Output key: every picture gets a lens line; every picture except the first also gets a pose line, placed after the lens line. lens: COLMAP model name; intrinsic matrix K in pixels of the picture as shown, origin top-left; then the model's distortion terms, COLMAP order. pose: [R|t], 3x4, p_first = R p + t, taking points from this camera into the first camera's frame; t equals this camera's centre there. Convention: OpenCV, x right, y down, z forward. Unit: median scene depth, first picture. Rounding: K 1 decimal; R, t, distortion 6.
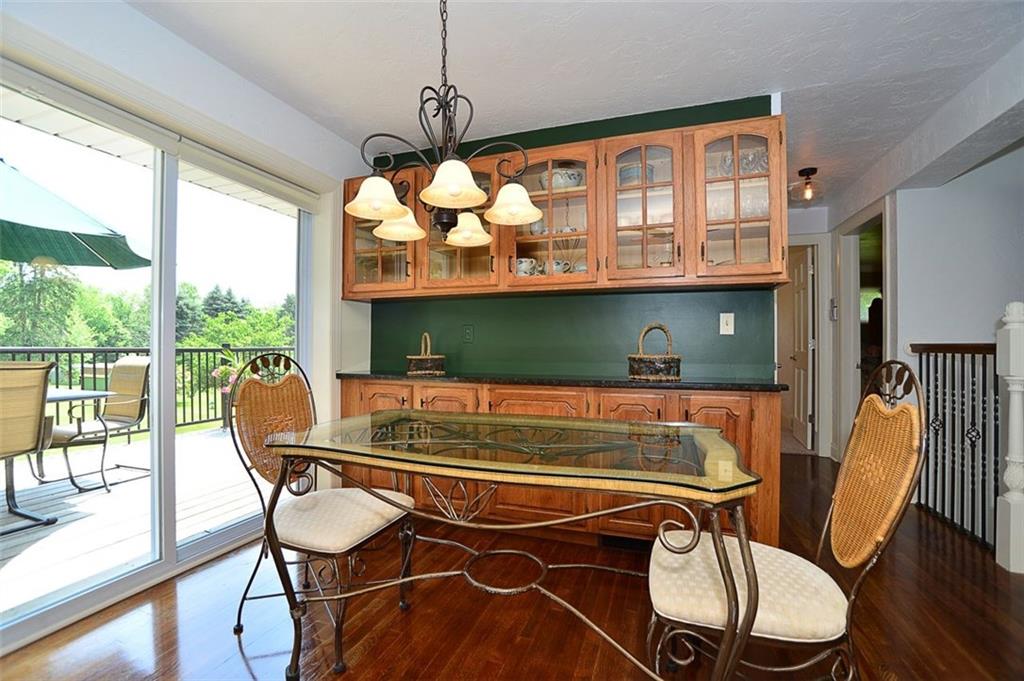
lens RADIAL K [[439.7, 0, 511.4], [0, 439.7, 343.1], [0, 0, 1]] dist [-0.034726, 0.005767]
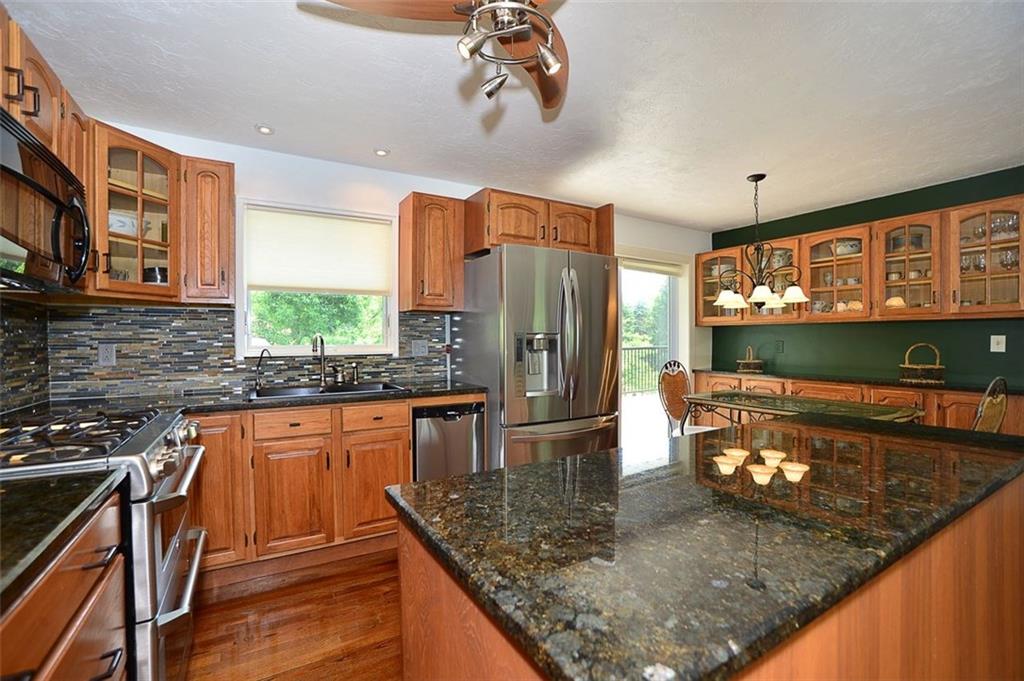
lens RADIAL K [[439.7, 0, 502.1], [0, 439.7, 341.7], [0, 0, 1]] dist [-0.034726, 0.005767]
pose [[0.758142, -0.001977, -0.652087, 0.182260], [0.014244, 0.999807, 0.013529, -0.084574], [0.651934, -0.019545, 0.758024, -0.917640]]
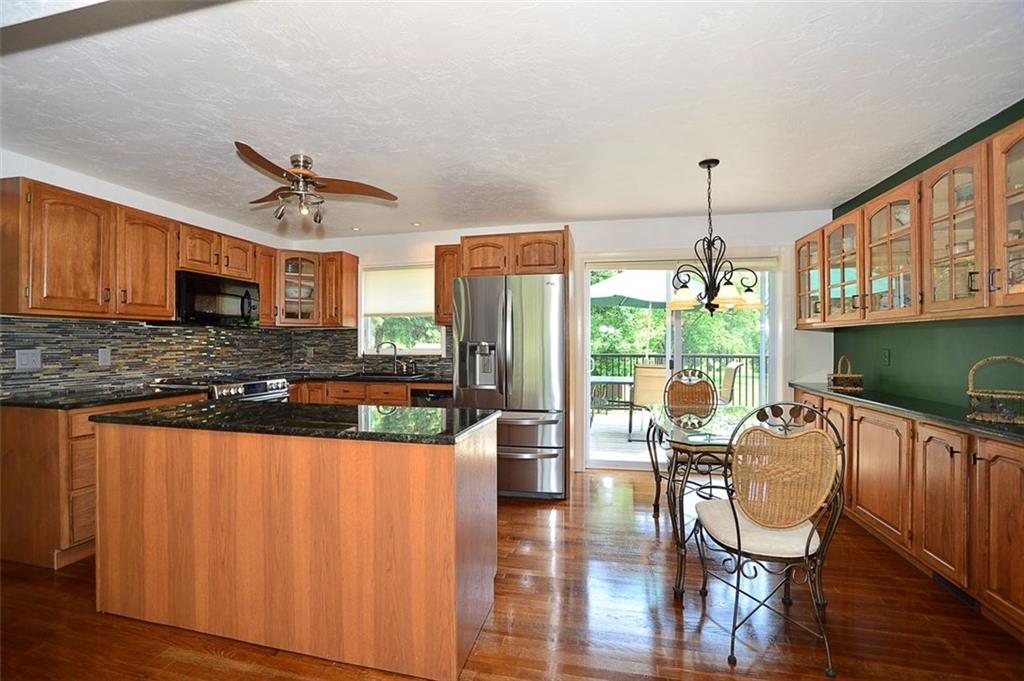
lens RADIAL K [[439.7, 0, 498.0], [0, 439.7, 341.2], [0, 0, 1]] dist [-0.034726, 0.005767]
pose [[0.099962, -0.008667, -0.994953, 1.019495], [0.014990, 0.999862, -0.007204, -0.077971], [0.994878, -0.014194, 0.100078, -0.084787]]
